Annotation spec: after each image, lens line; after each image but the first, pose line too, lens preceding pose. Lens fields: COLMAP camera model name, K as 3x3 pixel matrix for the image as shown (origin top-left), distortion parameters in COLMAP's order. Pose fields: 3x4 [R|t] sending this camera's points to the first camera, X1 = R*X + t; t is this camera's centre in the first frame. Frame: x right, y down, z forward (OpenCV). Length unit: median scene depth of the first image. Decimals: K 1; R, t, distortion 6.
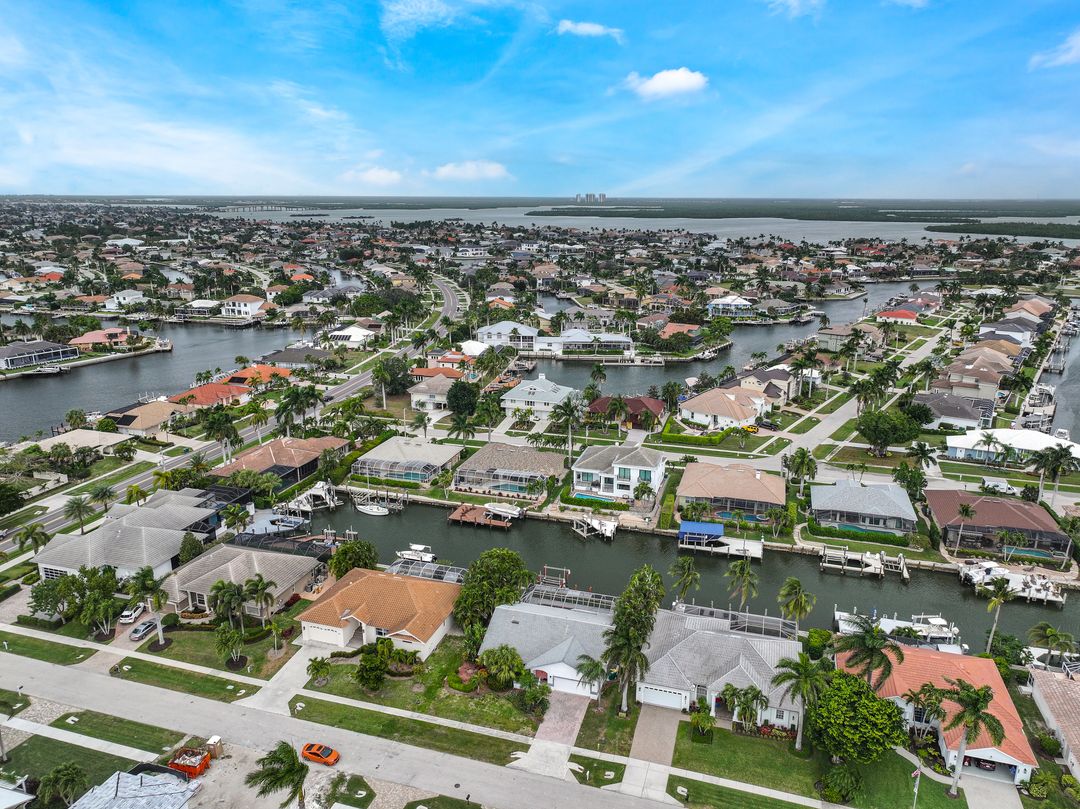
lens RADIAL K [[756.7, 0, 546.0], [0, 756.7, 405.3], [0, 0, 1]] dist [0.000951, 0.011097]
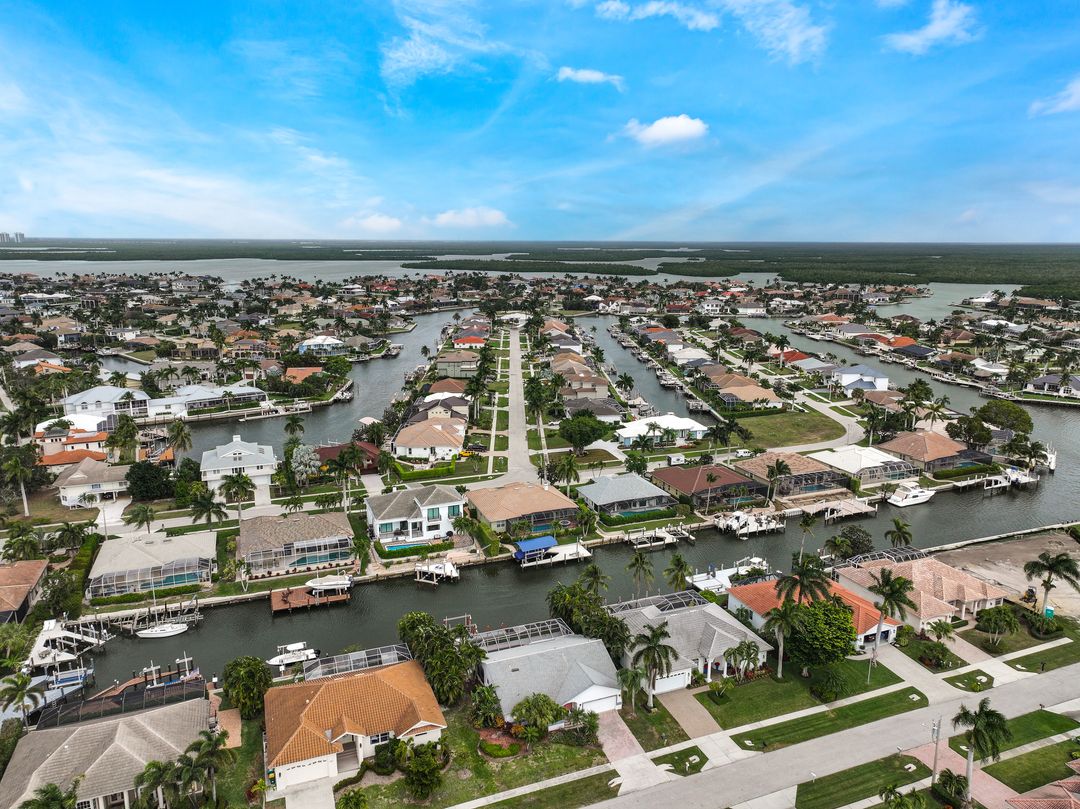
lens RADIAL K [[756.7, 0, 546.0], [0, 756.7, 405.3], [0, 0, 1]] dist [0.000951, 0.011097]
pose [[0.780076, -0.135349, 0.610870, -0.377352], [0.166050, 0.986096, 0.006443, -0.032507], [-0.603249, 0.096409, 0.791705, 0.118044]]
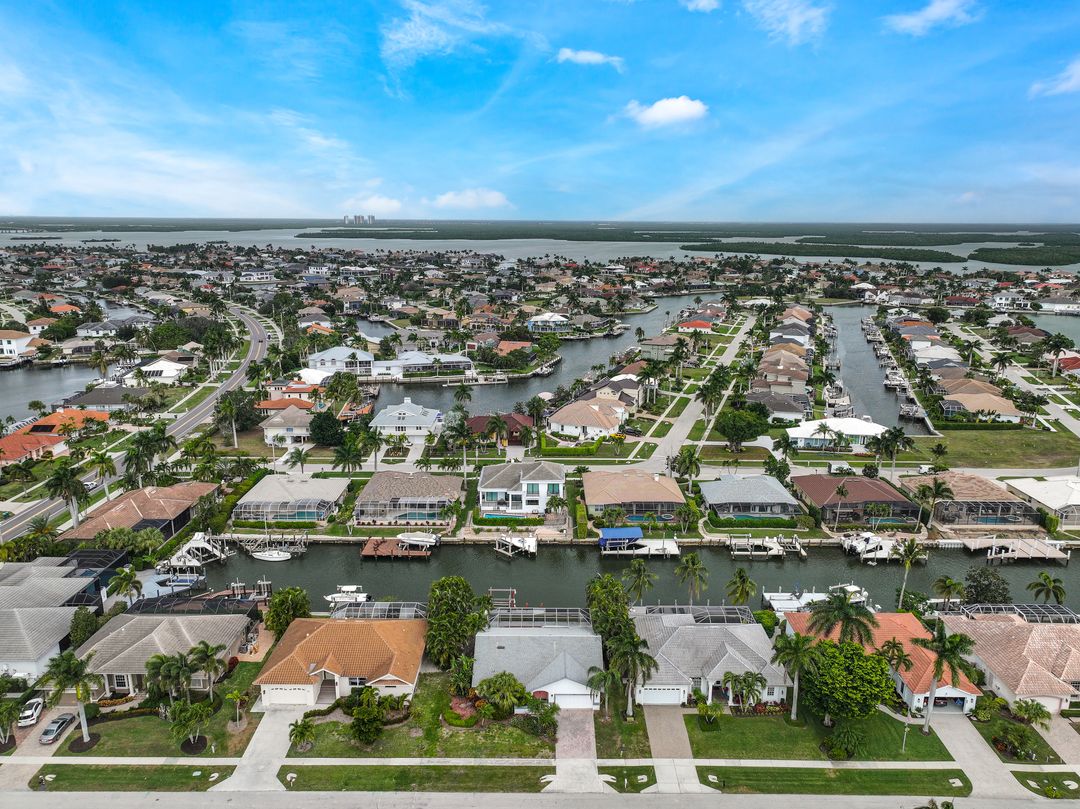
lens RADIAL K [[756.7, 0, 546.0], [0, 756.7, 405.3], [0, 0, 1]] dist [0.000951, 0.011097]
pose [[0.956474, -0.068243, 0.283726, -0.163473], [0.075913, 0.996984, -0.016111, -0.003898], [-0.281771, 0.036948, 0.958770, 0.021729]]
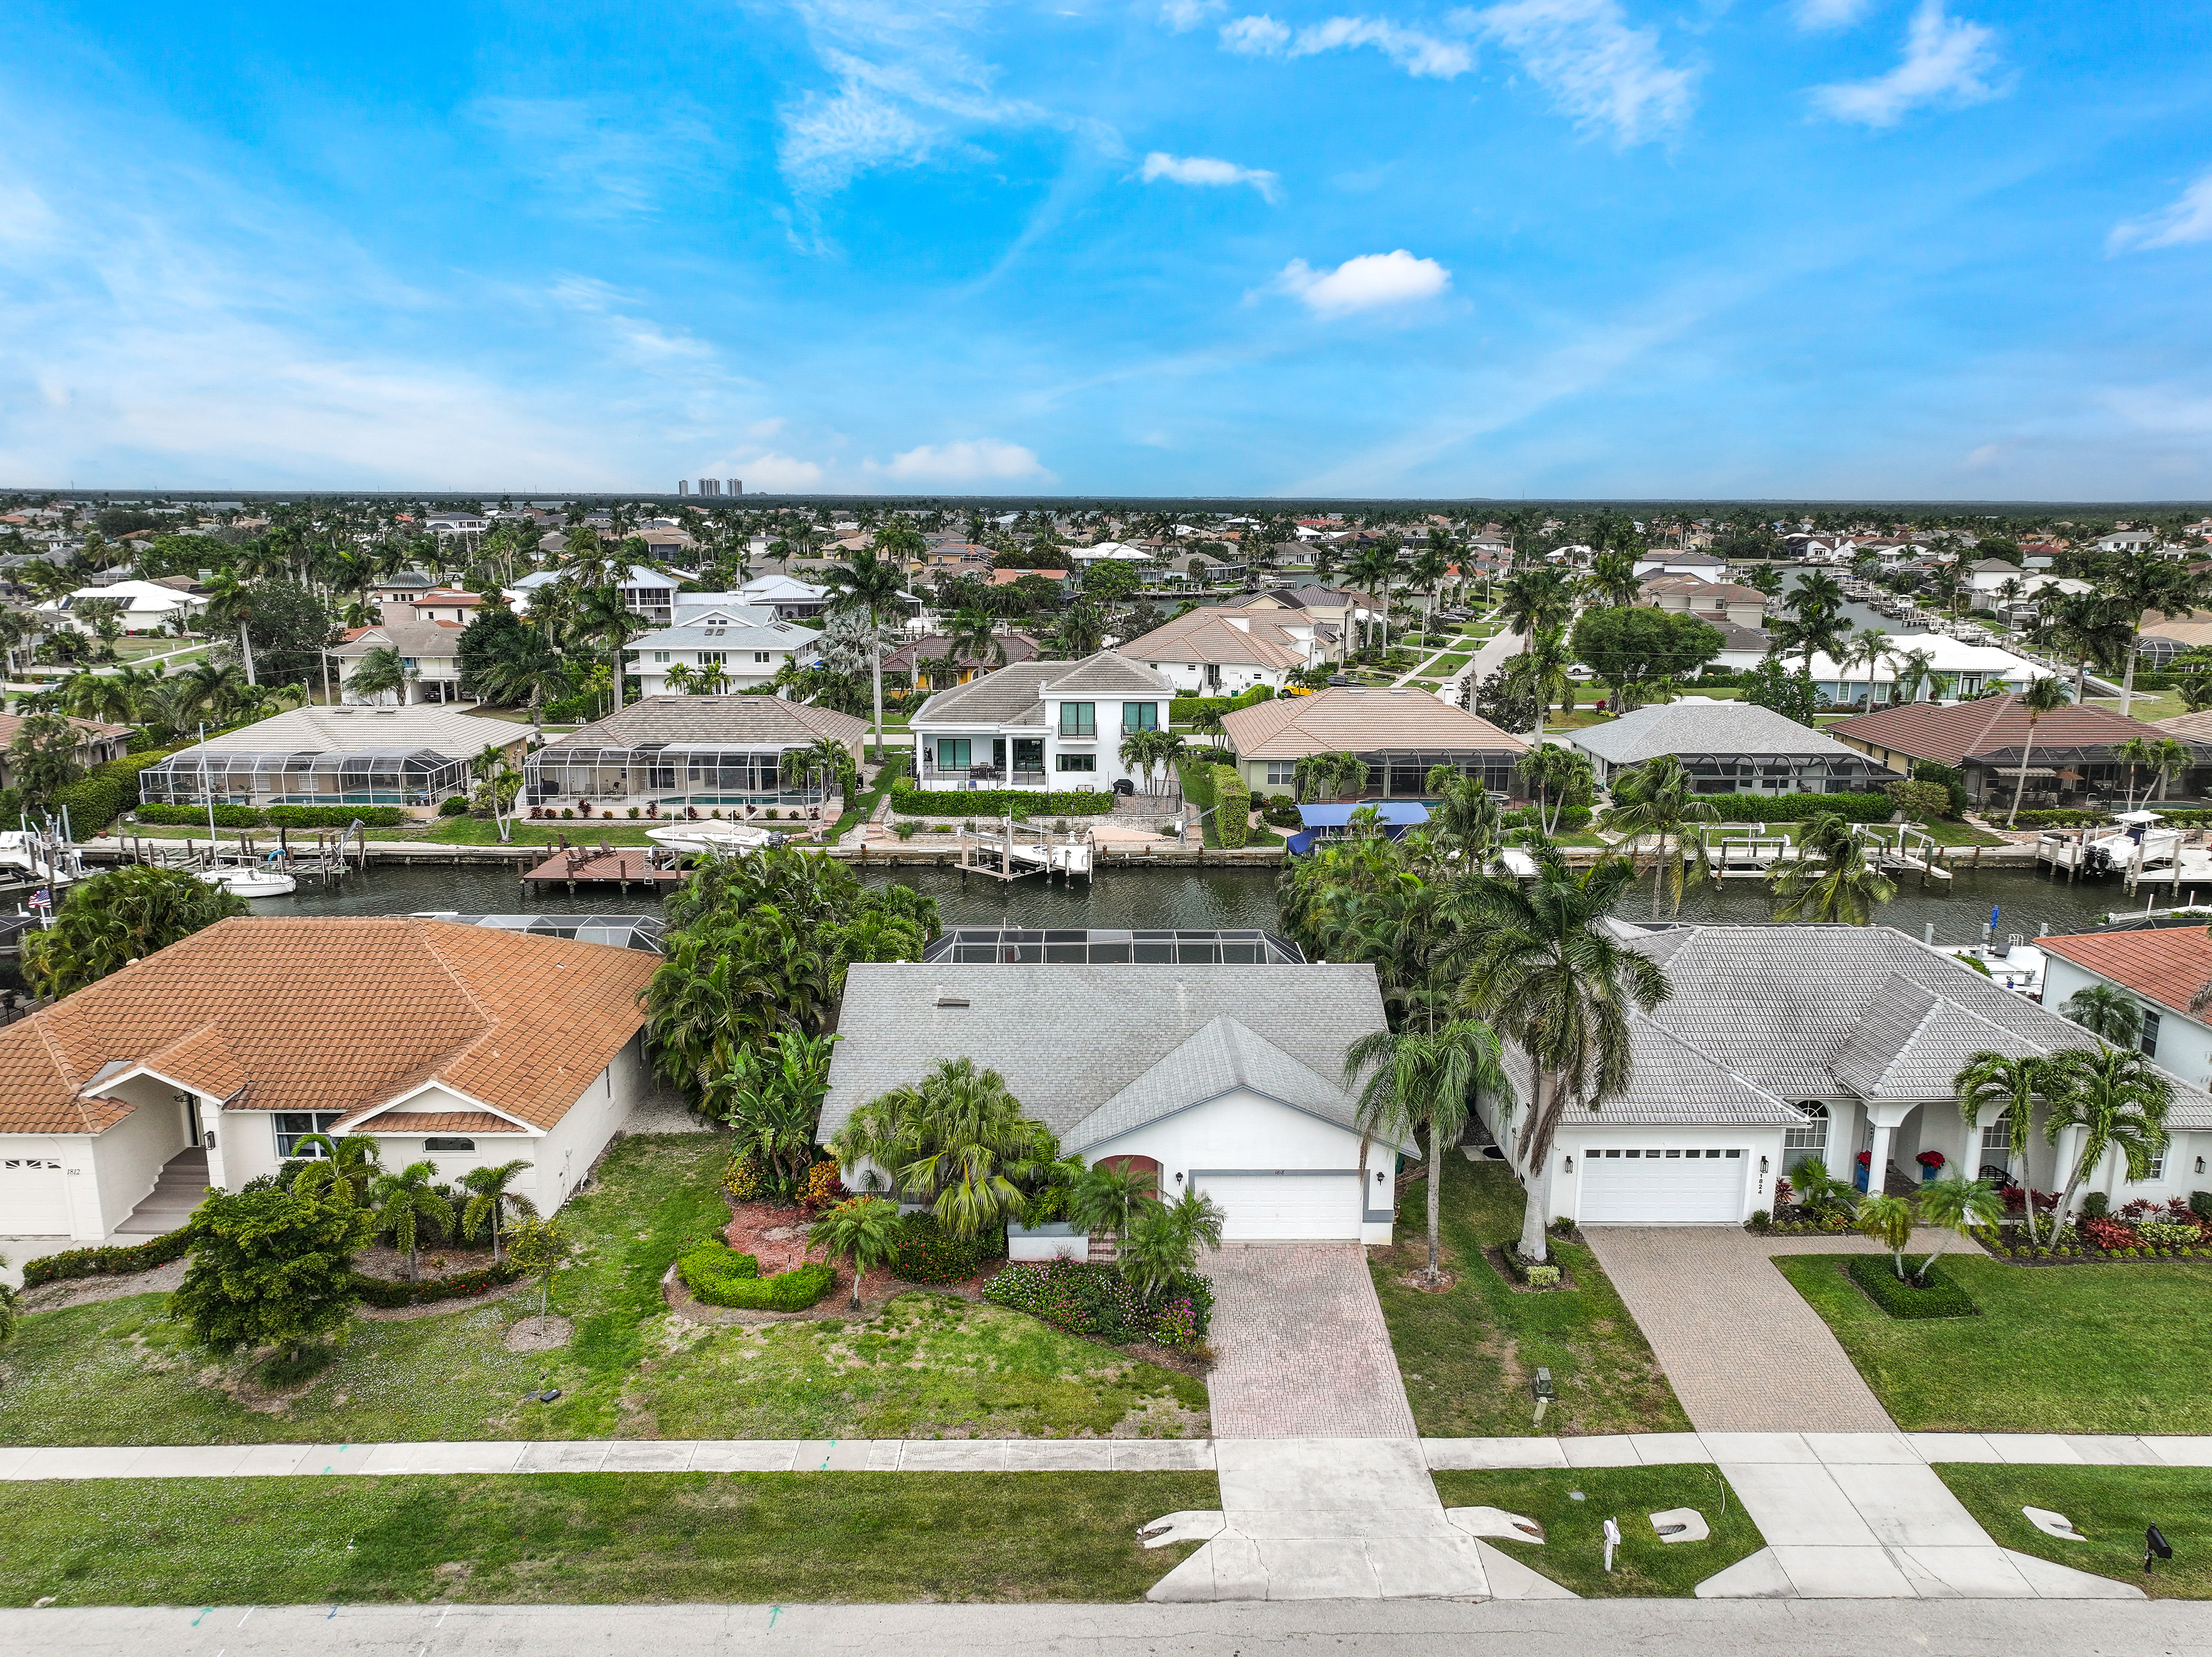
lens RADIAL K [[1549.7, 0, 1118.3], [0, 1549.7, 830.2], [0, 0, 1]] dist [0.000951, 0.011097]
pose [[0.952037, -0.063174, 0.299392, -0.088255], [0.080107, 0.995787, -0.044614, 0.175508], [-0.295312, 0.066457, 0.953087, 0.361062]]
